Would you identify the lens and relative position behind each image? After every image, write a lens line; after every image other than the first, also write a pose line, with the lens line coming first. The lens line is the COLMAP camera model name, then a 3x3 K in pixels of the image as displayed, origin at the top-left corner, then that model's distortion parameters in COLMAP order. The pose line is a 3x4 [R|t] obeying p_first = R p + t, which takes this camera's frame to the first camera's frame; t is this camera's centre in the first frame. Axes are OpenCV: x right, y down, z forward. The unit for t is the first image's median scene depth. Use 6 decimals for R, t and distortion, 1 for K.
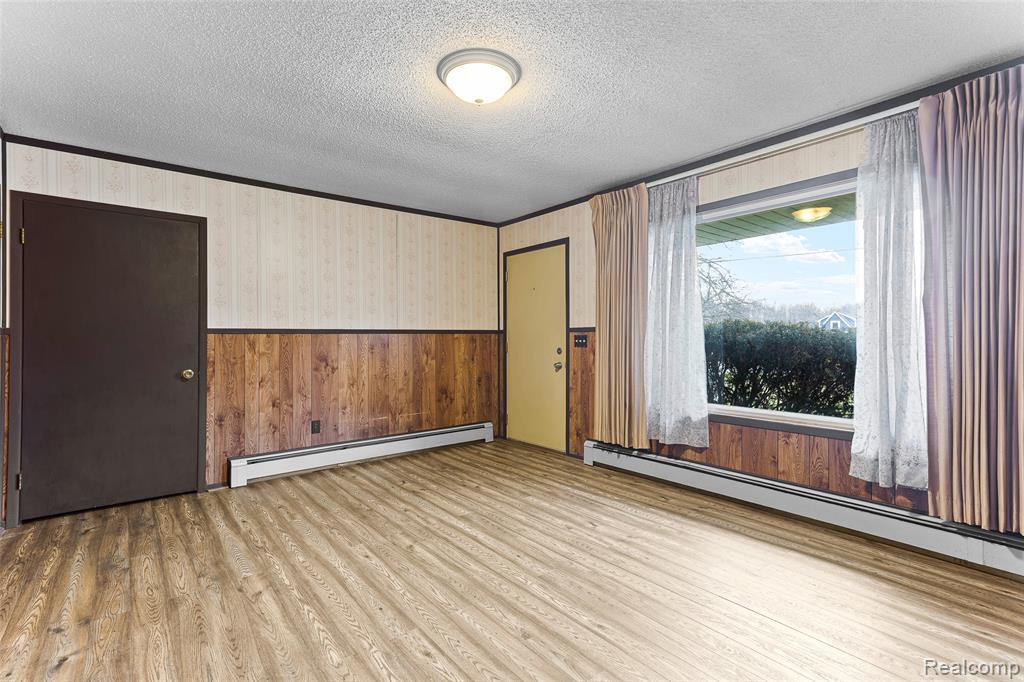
lens RADIAL K [[465.3, 0, 504.9], [0, 465.3, 336.6], [0, 0, 1]] dist [0.020651, -0.000092]
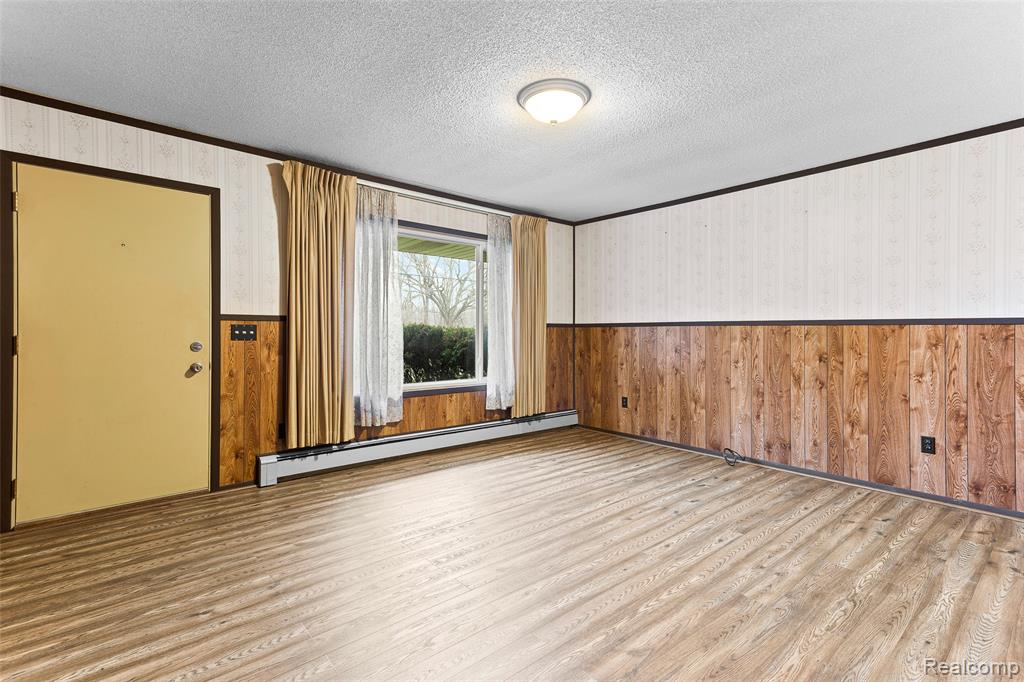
lens RADIAL K [[465.3, 0, 504.9], [0, 465.3, 336.6], [0, 0, 1]] dist [0.020651, -0.000092]
pose [[-0.006295, -0.005449, 0.999965, -0.817971], [-0.010433, 0.999931, 0.005383, 0.010227], [-0.999926, -0.010399, -0.006352, 0.769193]]
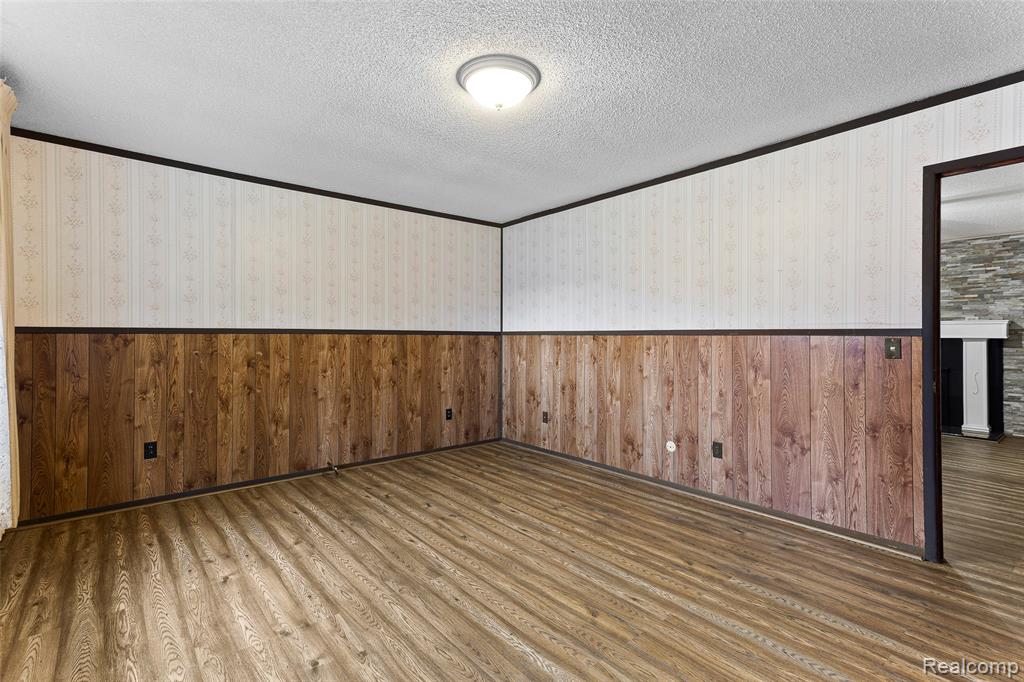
lens RADIAL K [[500.1, 0, 480.9], [0, 500.1, 336.1], [0, 0, 1]] dist [0.020840, 0.000017]
pose [[-0.999561, 0.004490, 0.029294, -0.032657], [0.004297, 0.999969, -0.006639, -0.002291], [-0.029323, -0.006510, -0.999549, 1.412688]]
